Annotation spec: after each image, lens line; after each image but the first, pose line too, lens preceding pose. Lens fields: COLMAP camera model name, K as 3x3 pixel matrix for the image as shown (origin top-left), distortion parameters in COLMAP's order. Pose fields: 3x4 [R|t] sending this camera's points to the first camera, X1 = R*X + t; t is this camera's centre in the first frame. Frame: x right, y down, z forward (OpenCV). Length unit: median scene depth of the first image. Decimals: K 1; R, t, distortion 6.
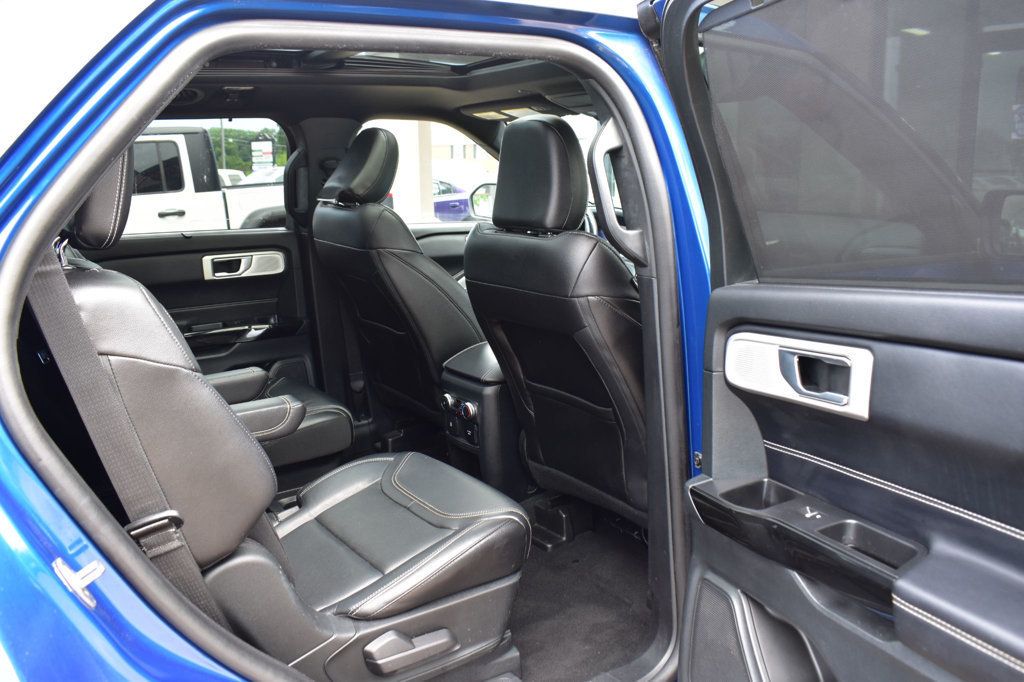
lens RADIAL K [[786.8, 0, 512.0], [0, 786.8, 341.0], [0, 0, 1]] dist [-0.095647, 0.003919]
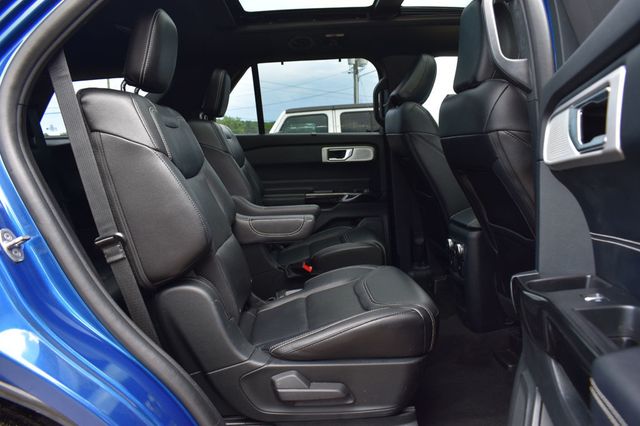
lens RADIAL K [[491.8, 0, 320.0], [0, 491.8, 213.0], [0, 0, 1]] dist [-0.095647, 0.003919]
pose [[0.833059, 0.056893, -0.550250, 0.198494], [-0.097713, 0.994190, -0.045139, 0.087301], [0.544485, 0.091371, 0.833779, 0.192152]]
